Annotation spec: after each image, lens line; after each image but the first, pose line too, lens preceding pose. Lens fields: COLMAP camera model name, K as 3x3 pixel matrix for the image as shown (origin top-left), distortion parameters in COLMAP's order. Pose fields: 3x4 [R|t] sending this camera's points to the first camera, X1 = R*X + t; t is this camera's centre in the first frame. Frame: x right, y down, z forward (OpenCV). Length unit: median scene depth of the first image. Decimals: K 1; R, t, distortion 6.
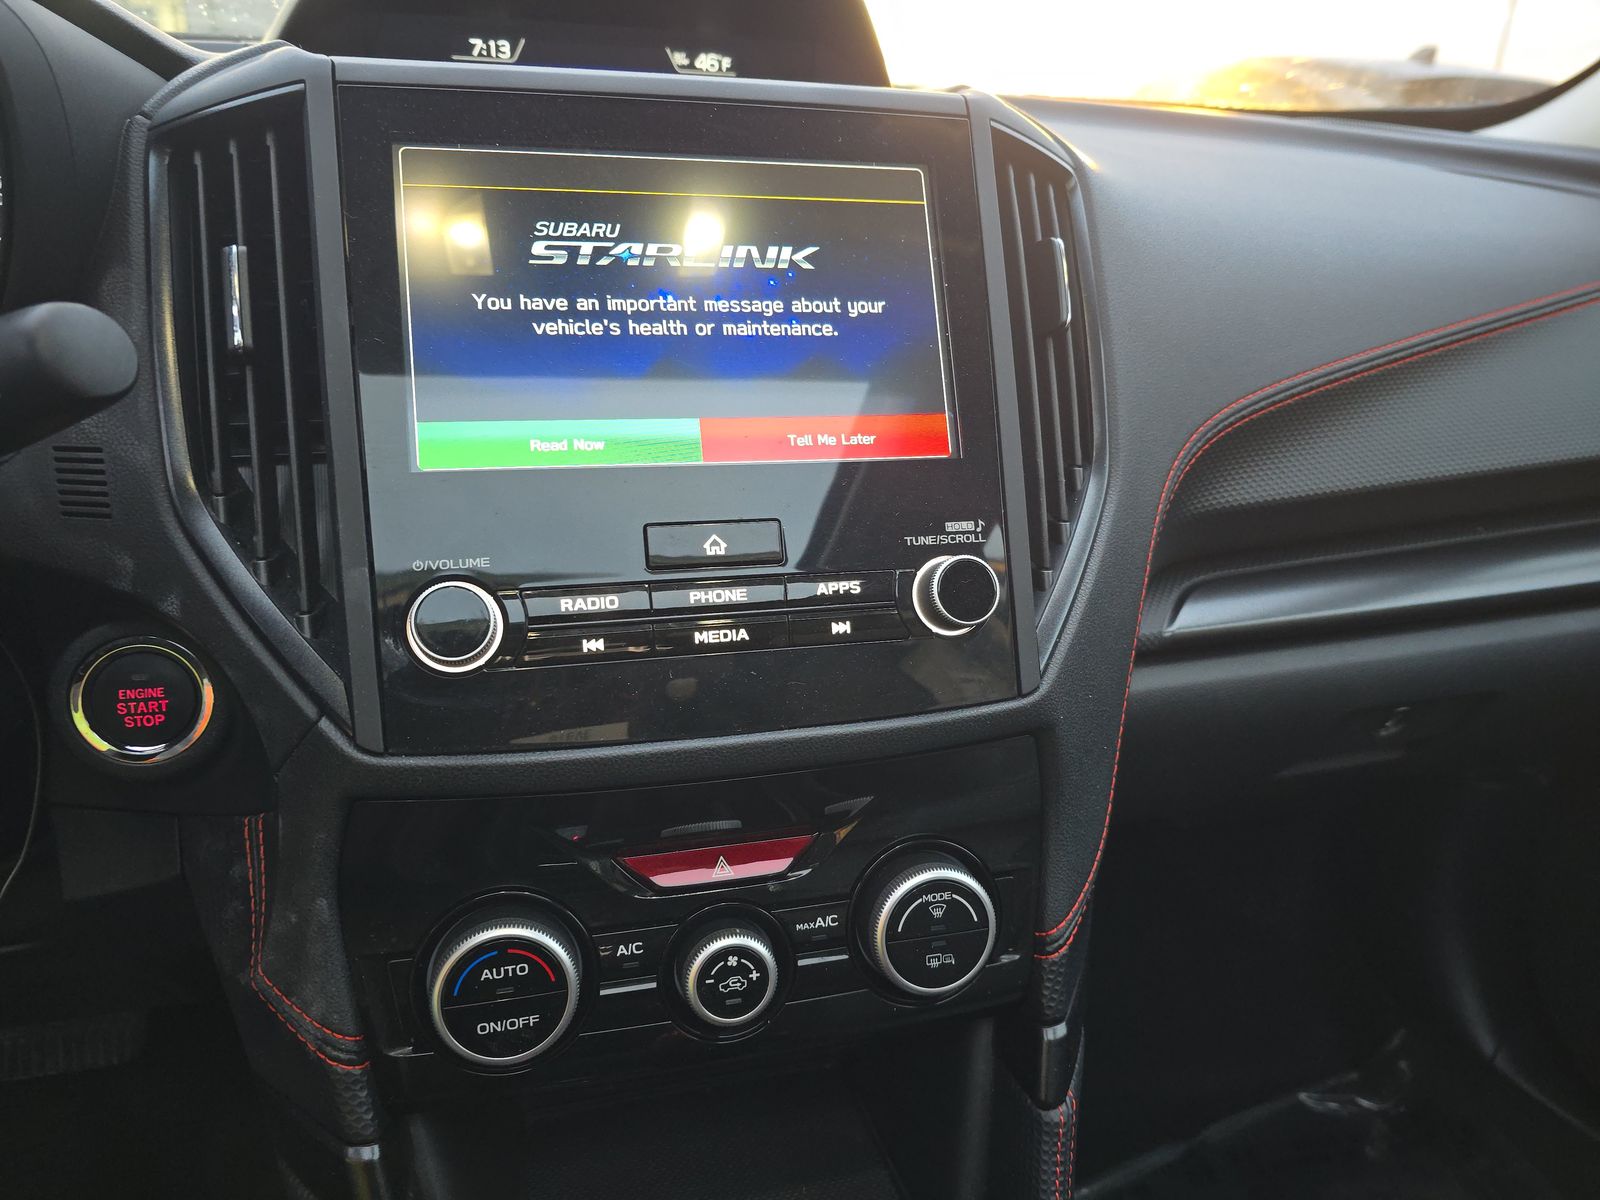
lens RADIAL K [[1085.1, 0, 800.0], [0, 1085.1, 600.0], [0, 0, 1]] dist [0.066247, -0.086358]
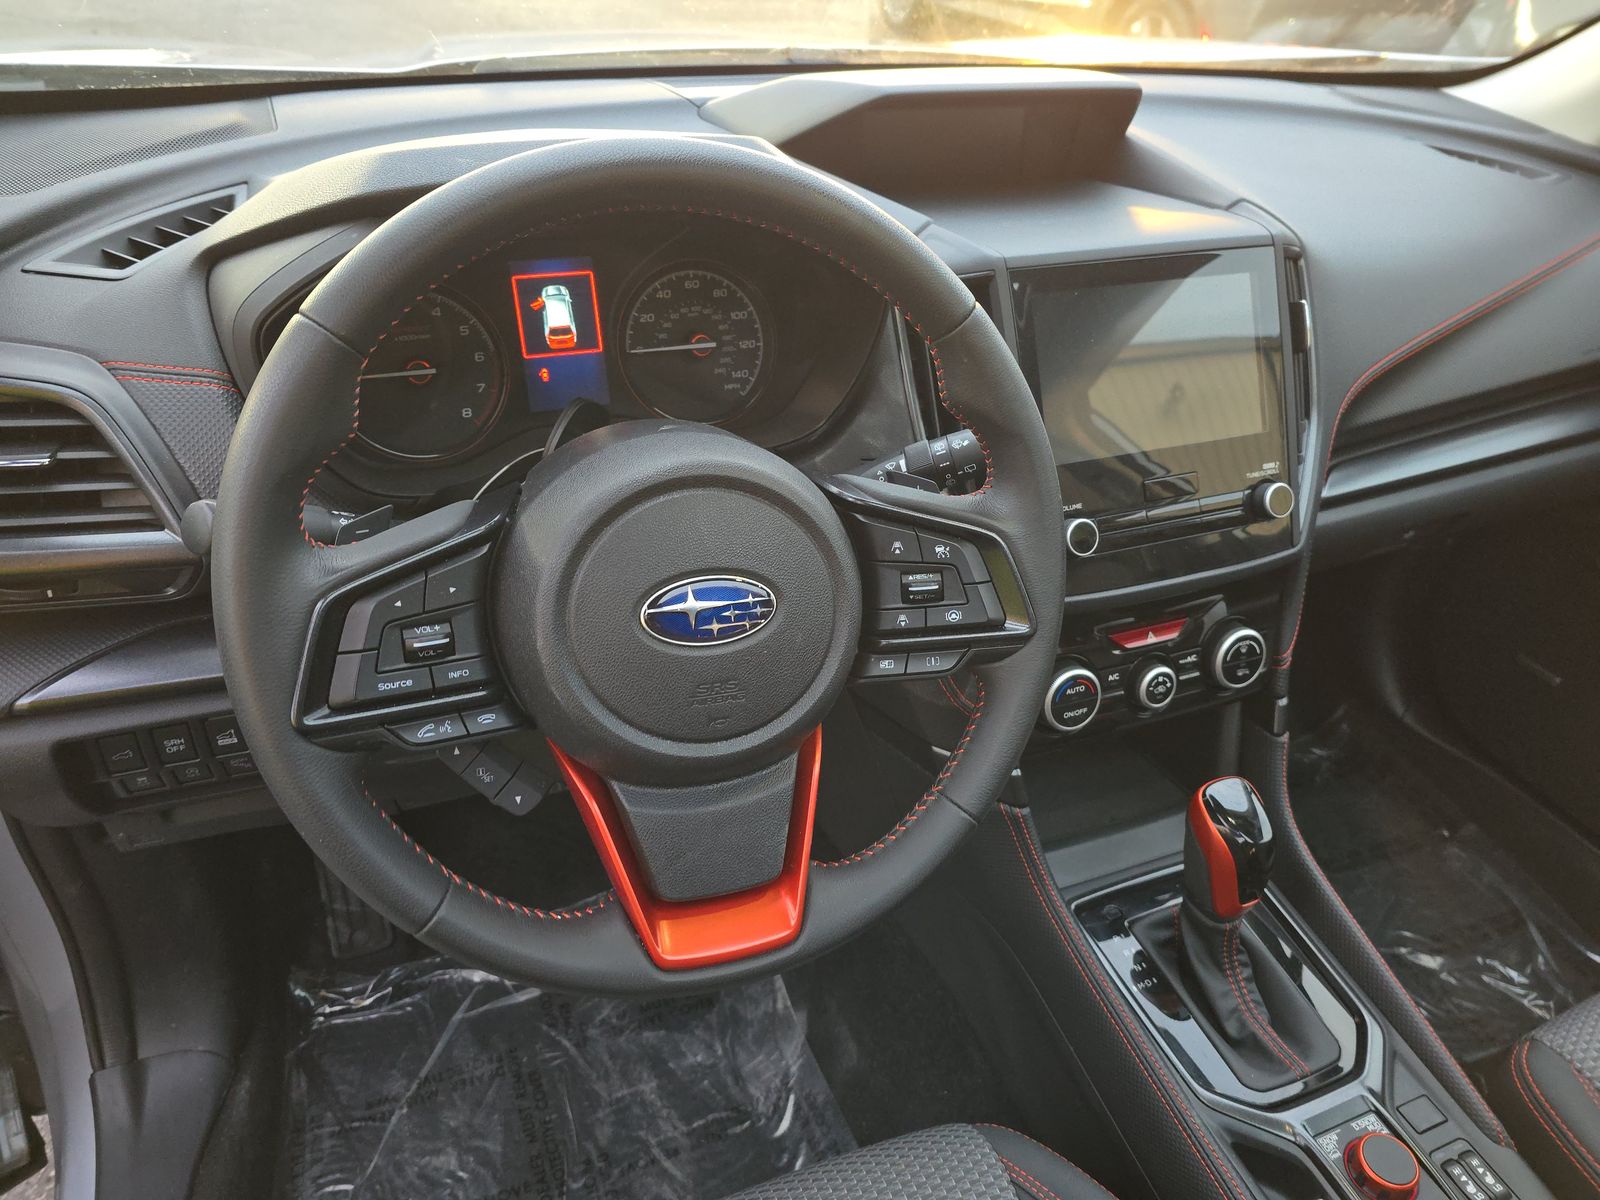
lens RADIAL K [[1085.1, 0, 800.0], [0, 1085.1, 600.0], [0, 0, 1]] dist [0.066247, -0.086358]
pose [[0.989810, -0.067994, 0.125109, -0.971282], [0.039490, 0.975242, 0.217587, -0.296602], [-0.136806, -0.210429, 0.967989, -0.890517]]
